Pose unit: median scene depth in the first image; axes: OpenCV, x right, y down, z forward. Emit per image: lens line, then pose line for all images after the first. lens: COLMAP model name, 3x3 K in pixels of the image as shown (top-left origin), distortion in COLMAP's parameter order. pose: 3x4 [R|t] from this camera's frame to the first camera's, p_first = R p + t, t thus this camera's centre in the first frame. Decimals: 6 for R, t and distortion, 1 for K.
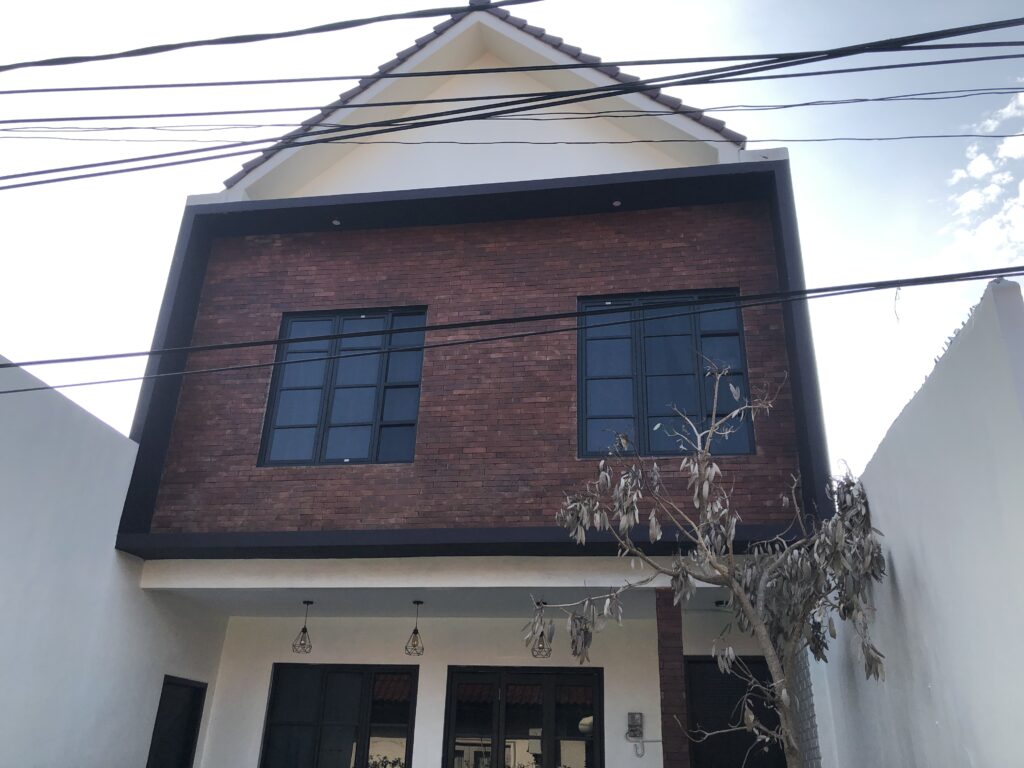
lens RADIAL K [[847.2, 0, 508.3], [0, 847.2, 383.9], [0, 0, 1]] dist [0.202673, -0.665301]
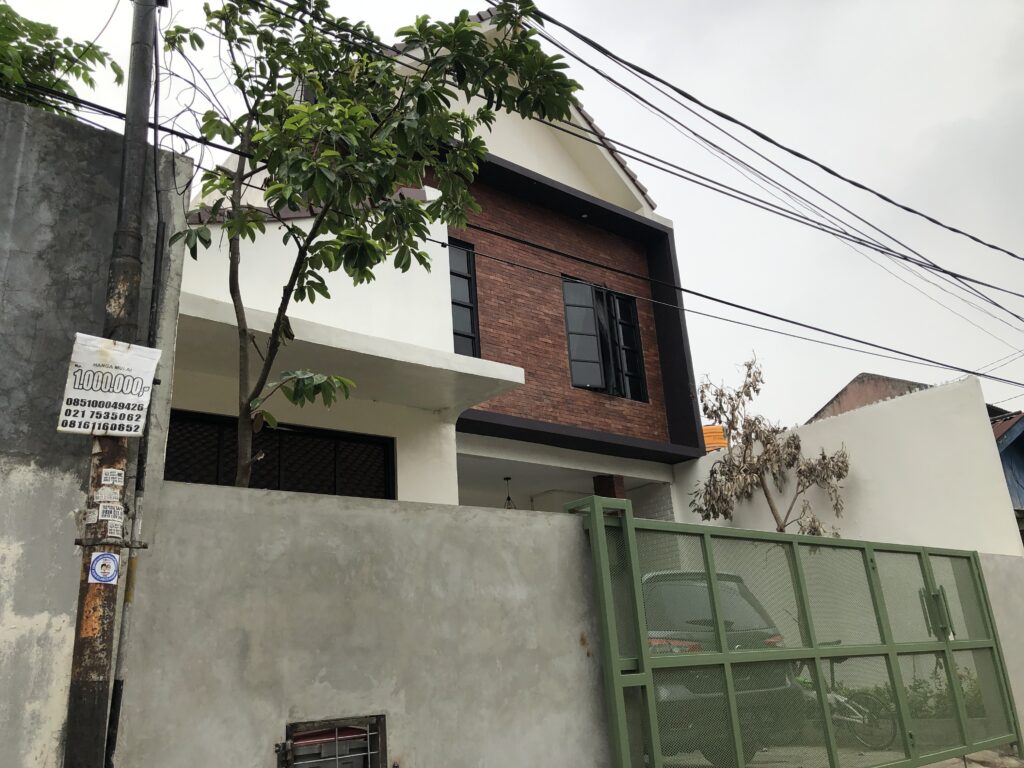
lens RADIAL K [[847.2, 0, 508.3], [0, 847.2, 383.9], [0, 0, 1]] dist [0.202673, -0.665301]
pose [[0.673509, 0.177729, 0.717494, -0.987339], [-0.236173, 0.971526, -0.018960, 0.127801], [-0.700434, -0.156682, 0.696307, 0.042689]]
